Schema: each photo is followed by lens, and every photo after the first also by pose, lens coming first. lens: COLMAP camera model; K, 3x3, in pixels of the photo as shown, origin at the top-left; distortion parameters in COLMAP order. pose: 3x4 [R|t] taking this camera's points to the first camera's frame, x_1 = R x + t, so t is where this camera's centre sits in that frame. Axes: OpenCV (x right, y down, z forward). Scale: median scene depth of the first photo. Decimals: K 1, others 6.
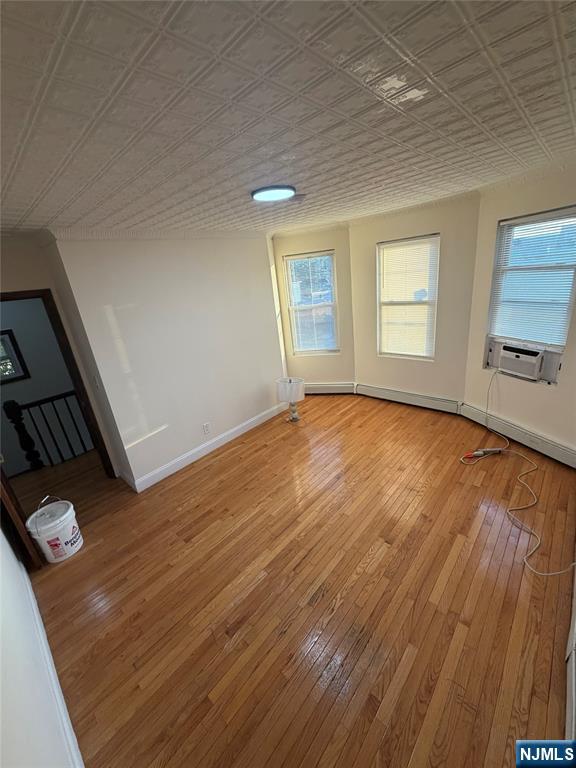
lens RADIAL K [[306.0, 0, 288.3], [0, 306.0, 382.0], [0, 0, 1]] dist [-0.001230, -0.000377]
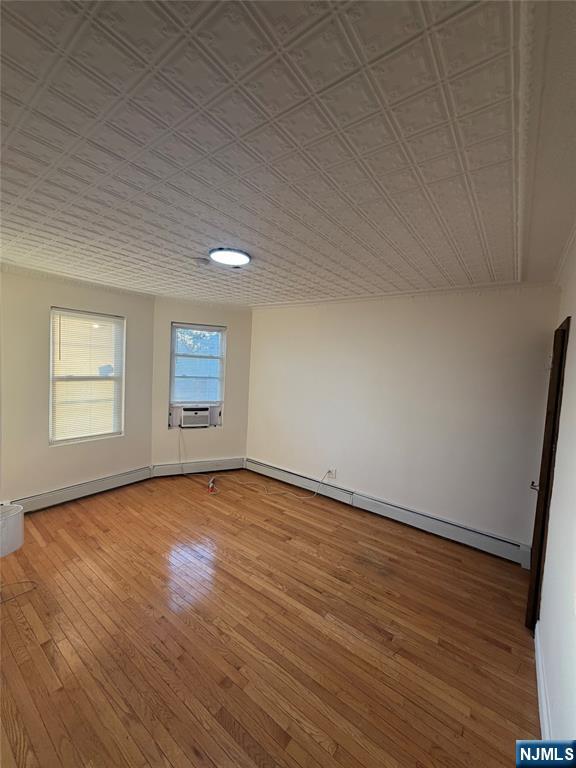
lens RADIAL K [[306.0, 0, 288.3], [0, 306.0, 382.0], [0, 0, 1]] dist [-0.001230, -0.000377]
pose [[-0.104211, 0.039210, 0.993782, -0.674871], [0.297670, 0.954647, -0.006451, -0.077615], [-0.948964, 0.295147, -0.111156, 0.635533]]
